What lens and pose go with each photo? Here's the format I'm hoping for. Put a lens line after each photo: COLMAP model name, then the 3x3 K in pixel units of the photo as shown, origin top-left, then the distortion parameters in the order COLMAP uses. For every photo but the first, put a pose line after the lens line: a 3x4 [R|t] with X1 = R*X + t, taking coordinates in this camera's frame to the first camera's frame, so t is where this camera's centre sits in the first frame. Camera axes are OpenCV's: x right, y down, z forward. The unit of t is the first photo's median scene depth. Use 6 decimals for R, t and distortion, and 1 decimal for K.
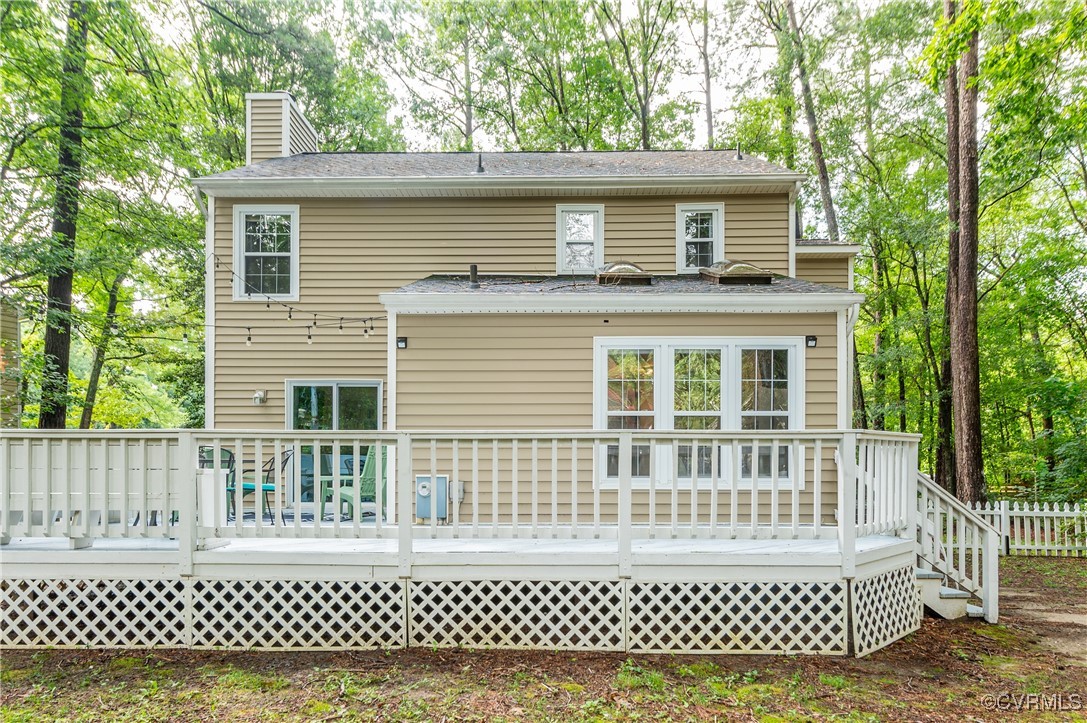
lens RADIAL K [[655.5, 0, 511.7], [0, 655.5, 457.4], [0, 0, 1]] dist [0.006833, 0.000172]
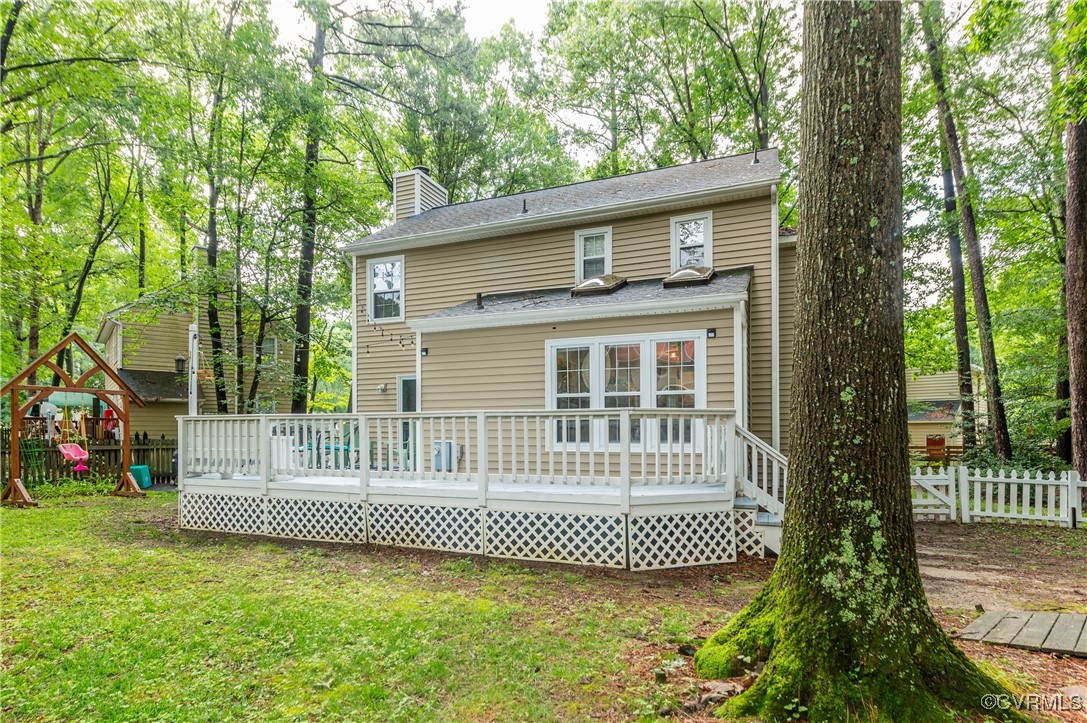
lens RADIAL K [[600.1, 0, 507.4], [0, 600.1, 432.7], [0, 0, 1]] dist [0.014651, -0.003574]
pose [[0.923528, -0.002603, -0.383522, 0.759080], [0.005909, 0.999955, 0.007442, -0.000626], [0.383485, -0.009139, 0.923502, -0.274262]]
